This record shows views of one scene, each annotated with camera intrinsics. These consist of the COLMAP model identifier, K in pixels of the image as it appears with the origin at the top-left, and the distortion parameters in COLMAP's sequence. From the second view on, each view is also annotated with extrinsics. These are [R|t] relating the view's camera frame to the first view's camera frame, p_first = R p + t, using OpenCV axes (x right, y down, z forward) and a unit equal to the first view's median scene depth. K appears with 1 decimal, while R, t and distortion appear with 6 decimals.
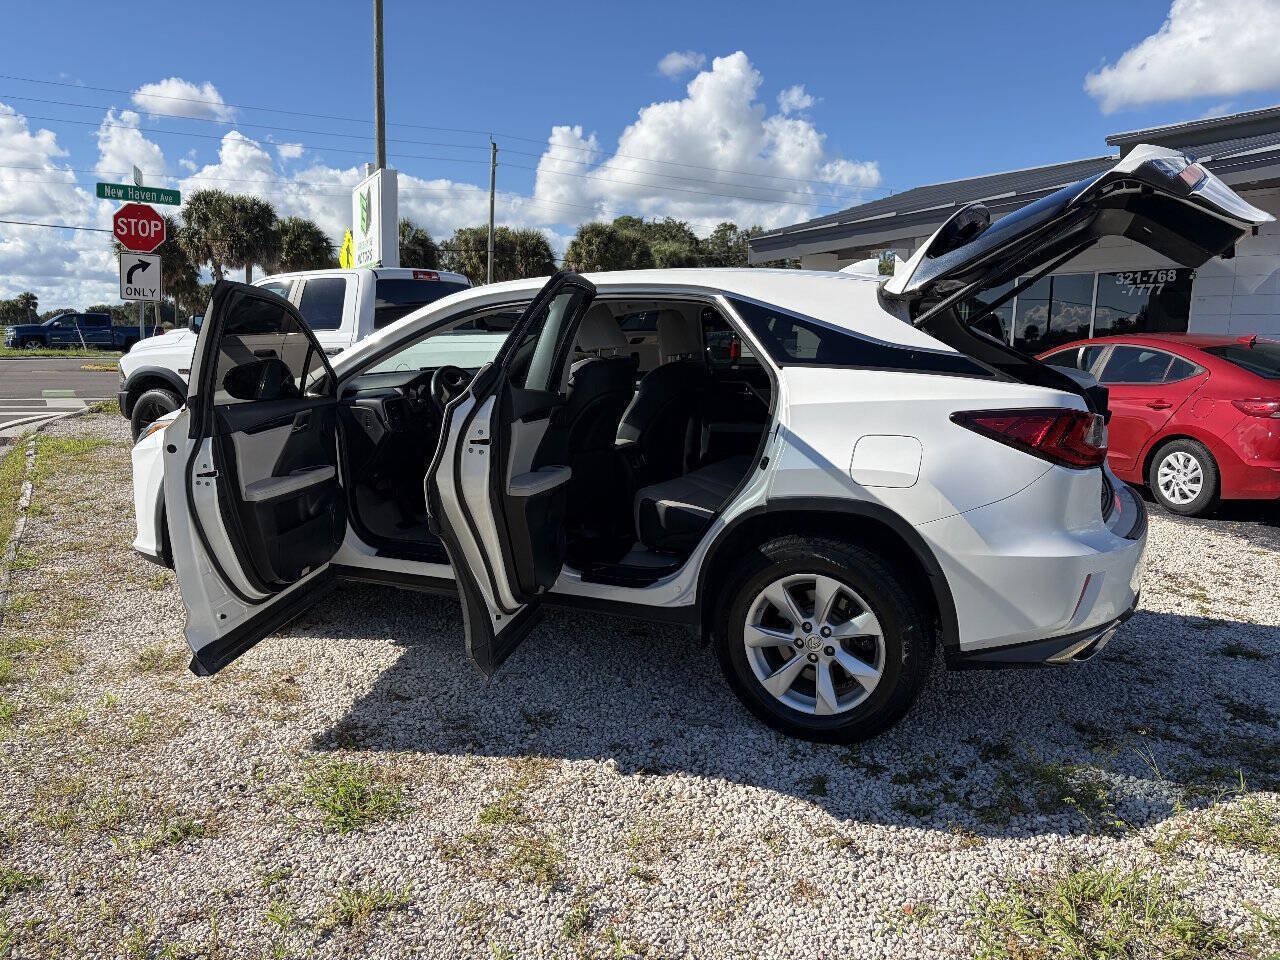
lens RADIAL K [[968.3, 0, 648.2], [0, 968.3, 493.4], [0, 0, 1]] dist [0.020996, -0.012550]
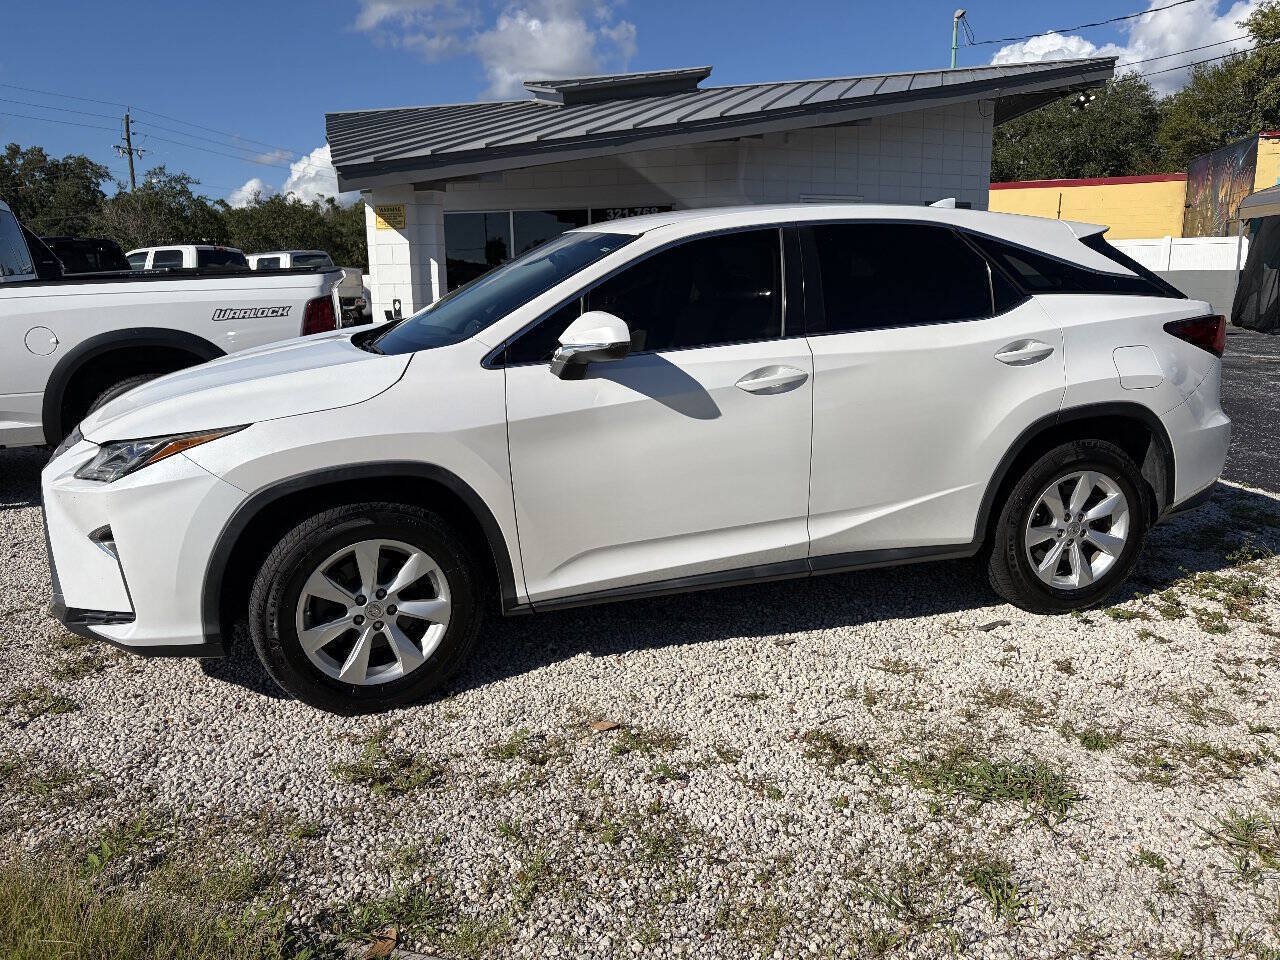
lens RADIAL K [[960.6, 0, 639.1], [0, 960.6, 482.6], [0, 0, 1]] dist [0.047746, -0.052769]
pose [[0.741142, -0.172272, 0.648868, -0.957471], [0.135192, 0.985014, 0.107101, -0.097428], [-0.657595, 0.008345, 0.753325, 0.454437]]
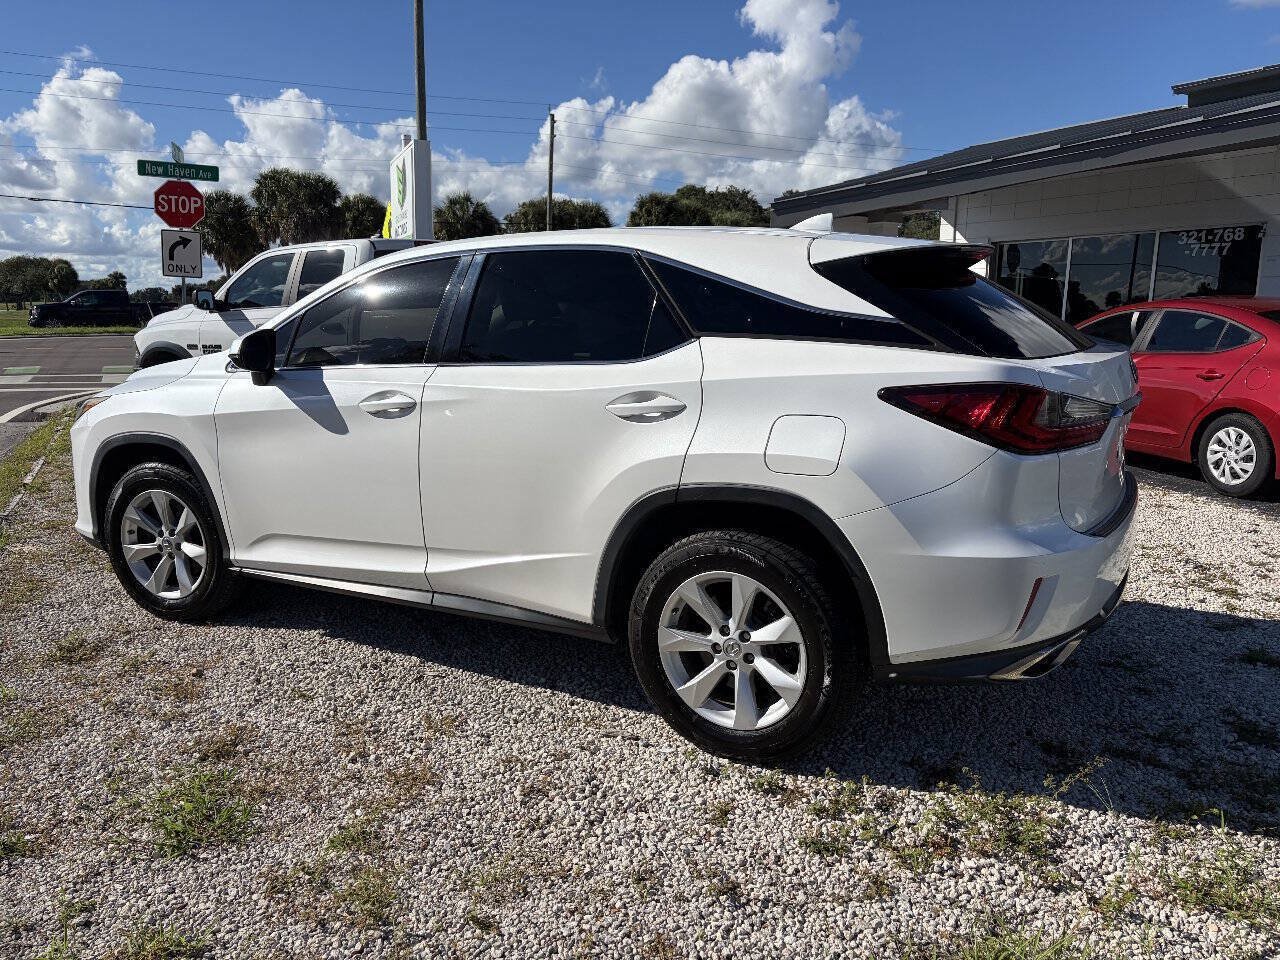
lens RADIAL K [[968.4, 0, 642.4], [0, 968.4, 483.1], [0, 0, 1]] dist [0.025536, -0.012630]
pose [[0.997071, 0.003088, -0.076424, 0.153795], [-0.001725, 0.999839, 0.017883, -0.012794], [0.076467, -0.017699, 0.996915, 0.109816]]
